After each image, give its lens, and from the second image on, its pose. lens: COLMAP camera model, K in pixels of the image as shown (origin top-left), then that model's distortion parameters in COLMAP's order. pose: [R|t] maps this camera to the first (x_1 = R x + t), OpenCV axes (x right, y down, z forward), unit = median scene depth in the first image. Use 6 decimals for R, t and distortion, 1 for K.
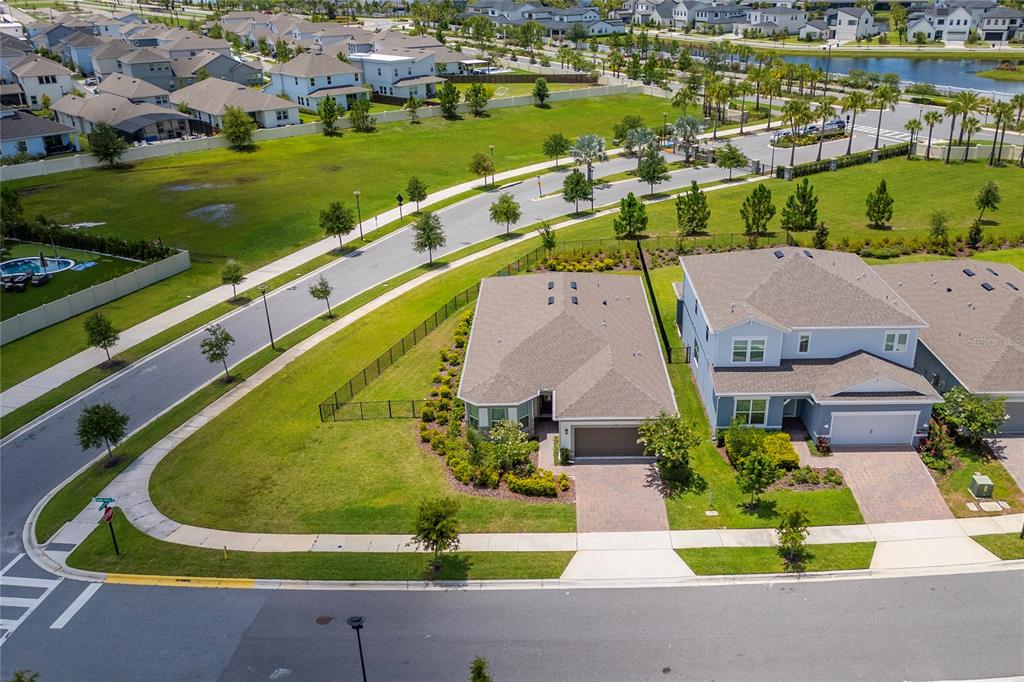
lens RADIAL K [[882.6, 0, 561.2], [0, 882.6, 357.9], [0, 0, 1]] dist [0.071653, -0.074208]
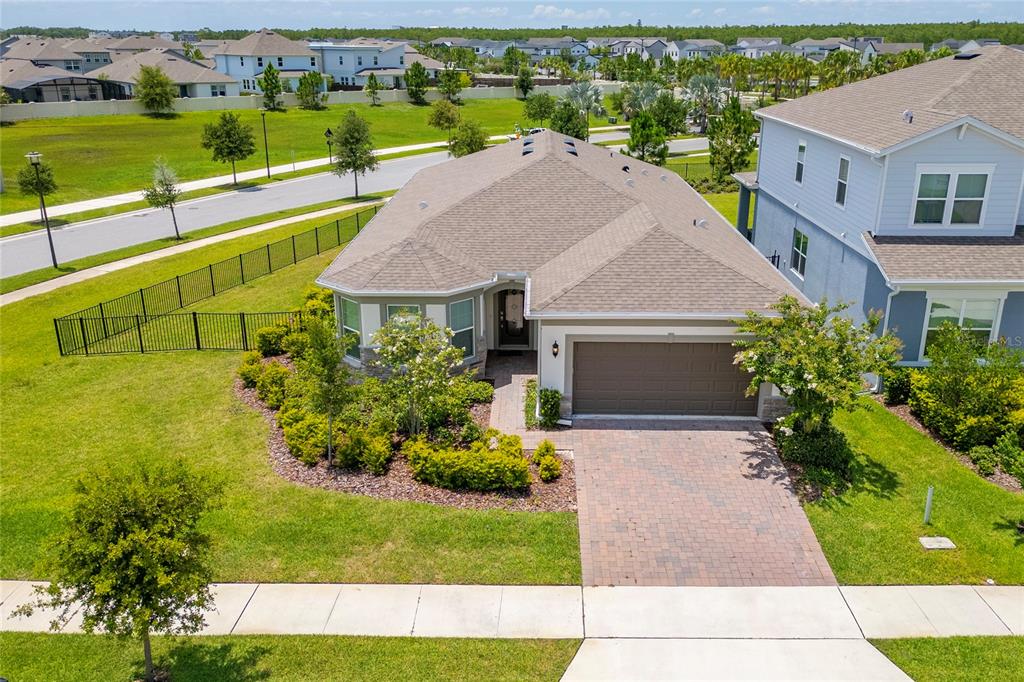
lens RADIAL K [[876.0, 0, 544.9], [0, 876.0, 341.6], [0, 0, 1]] dist [0.045935, -0.018617]
pose [[0.999771, 0.021124, 0.003567, -0.000747], [-0.020691, 0.995285, -0.094761, 0.116844], [-0.005552, 0.094666, 0.995494, 0.558626]]
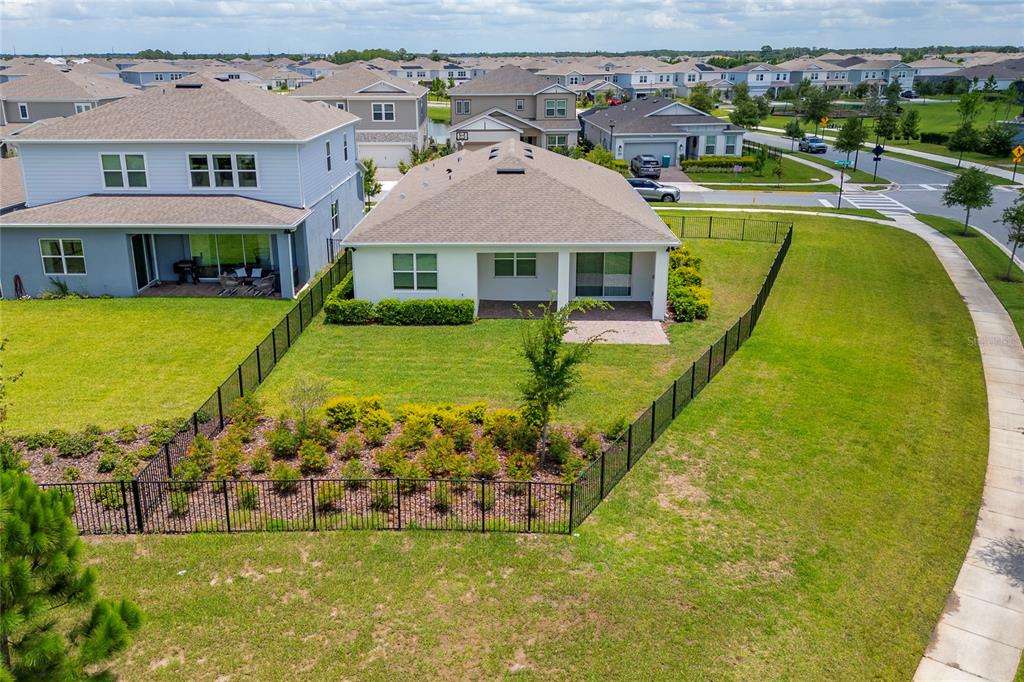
lens RADIAL K [[866.3, 0, 477.4], [0, 866.3, 359.6], [0, 0, 1]] dist [0.072513, -0.072005]
pose [[-0.998225, -0.001150, 0.059546, -0.011445], [0.040388, 0.721729, 0.690996, -0.504687], [-0.043771, 0.692175, -0.720402, 1.893962]]
